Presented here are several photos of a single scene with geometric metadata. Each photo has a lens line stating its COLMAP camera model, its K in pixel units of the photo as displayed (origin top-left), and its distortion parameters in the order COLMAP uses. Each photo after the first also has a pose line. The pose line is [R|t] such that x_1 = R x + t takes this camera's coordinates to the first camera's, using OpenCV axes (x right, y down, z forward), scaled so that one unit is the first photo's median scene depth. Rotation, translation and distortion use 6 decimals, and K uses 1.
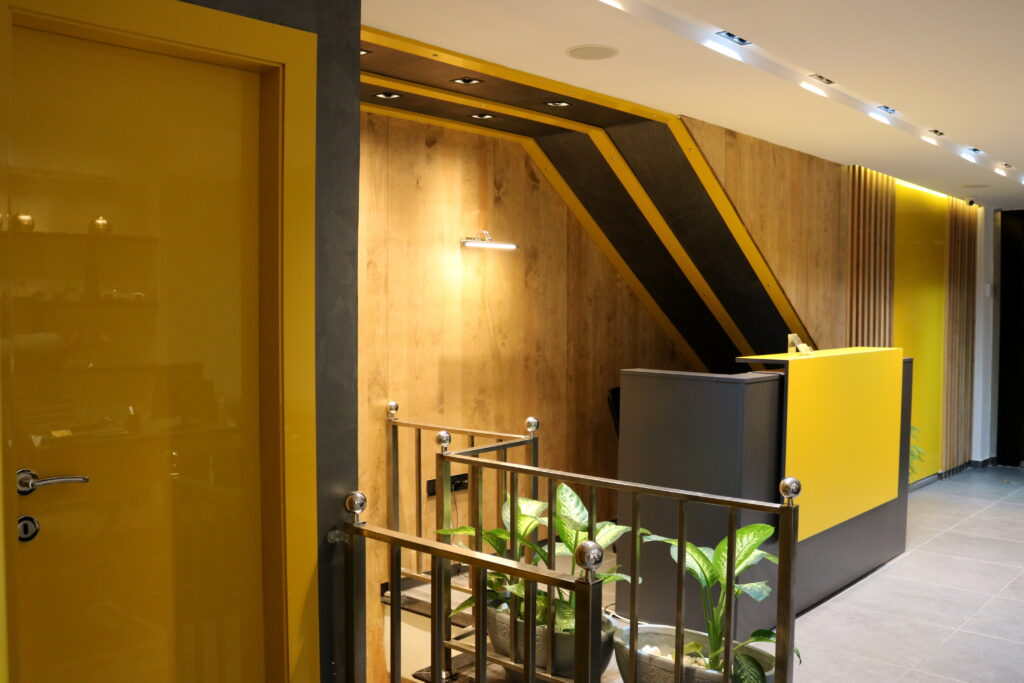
lens RADIAL K [[951.4, 0, 509.0], [0, 951.4, 343.4], [0, 0, 1]] dist [-0.146240, 0.127712]
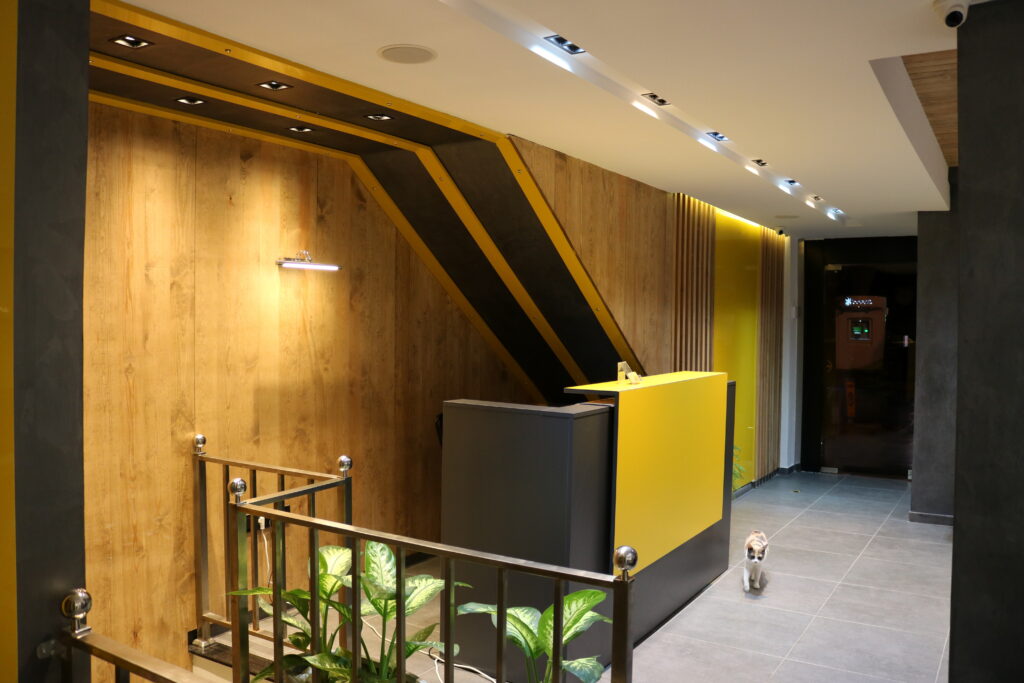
lens RADIAL K [[844.0, 0, 512.1], [0, 844.0, 340.4], [0, 0, 1]] dist [-0.160424, 0.129093]
pose [[0.985428, 0.003467, 0.170057, 0.035668], [-0.001311, 0.999917, -0.012788, -0.018131], [-0.170087, 0.012379, 0.985351, 0.138759]]
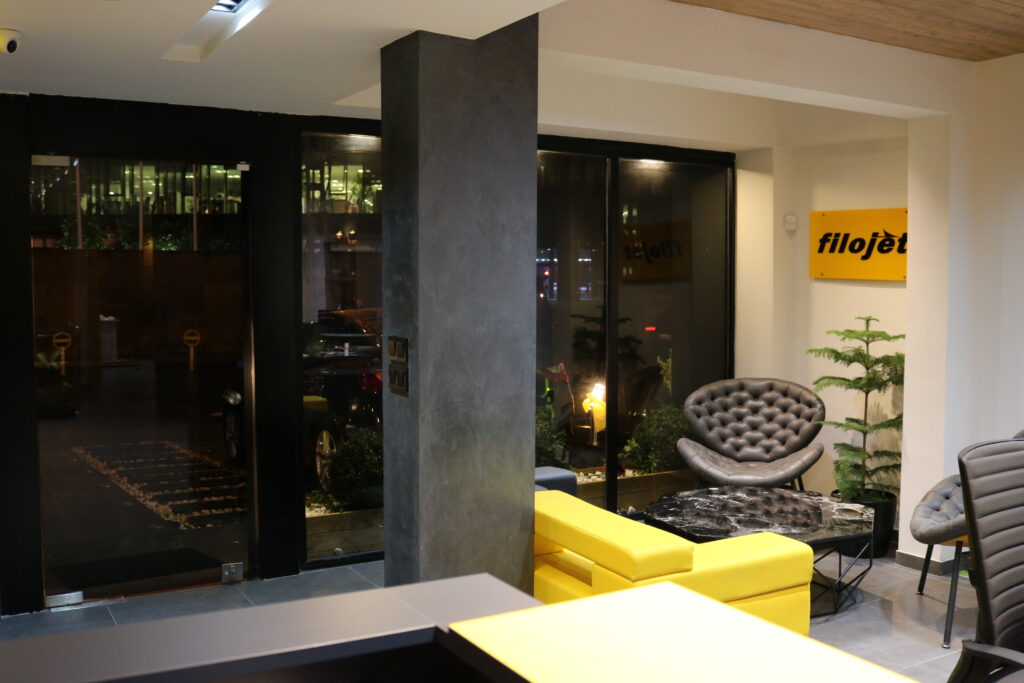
lens RADIAL K [[994.5, 0, 499.7], [0, 994.5, 342.1], [0, 0, 1]] dist [-0.159389, 0.235770]
pose [[0.313333, -0.062871, 0.947560, 0.223570], [0.032237, 0.997935, 0.055553, -0.055750], [-0.949096, 0.013139, 0.314713, 0.968318]]
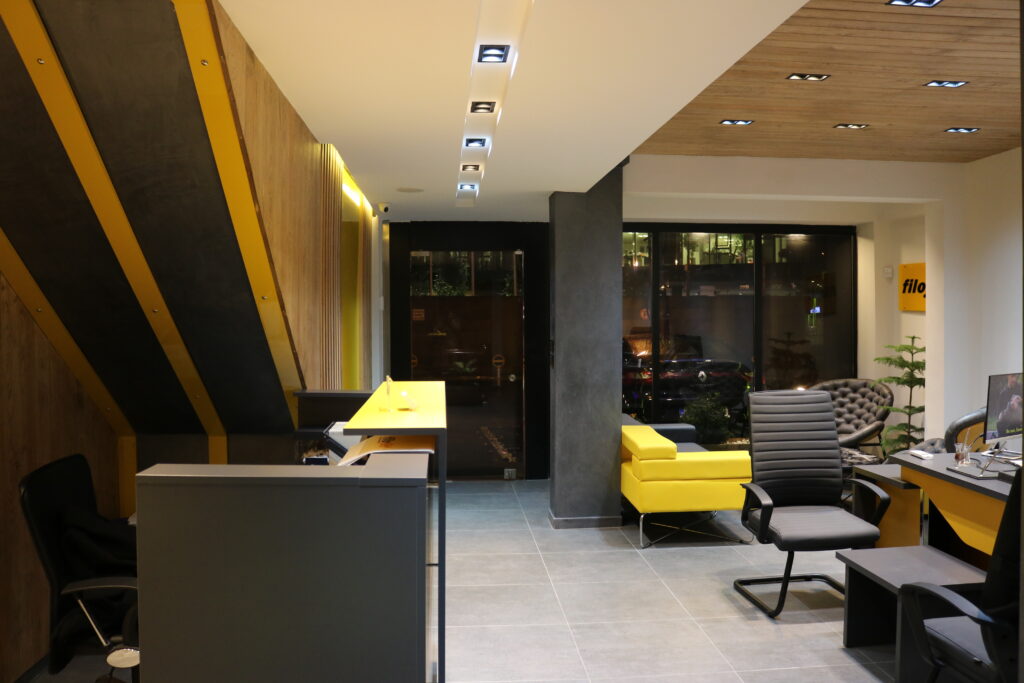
lens RADIAL K [[844.0, 0, 512.1], [0, 844.0, 340.4], [0, 0, 1]] dist [-0.160424, 0.129093]
pose [[0.689172, -0.024234, 0.724193, -0.039192], [0.031453, 0.999499, 0.003516, -0.028945], [-0.723915, 0.020355, 0.689589, 0.481140]]
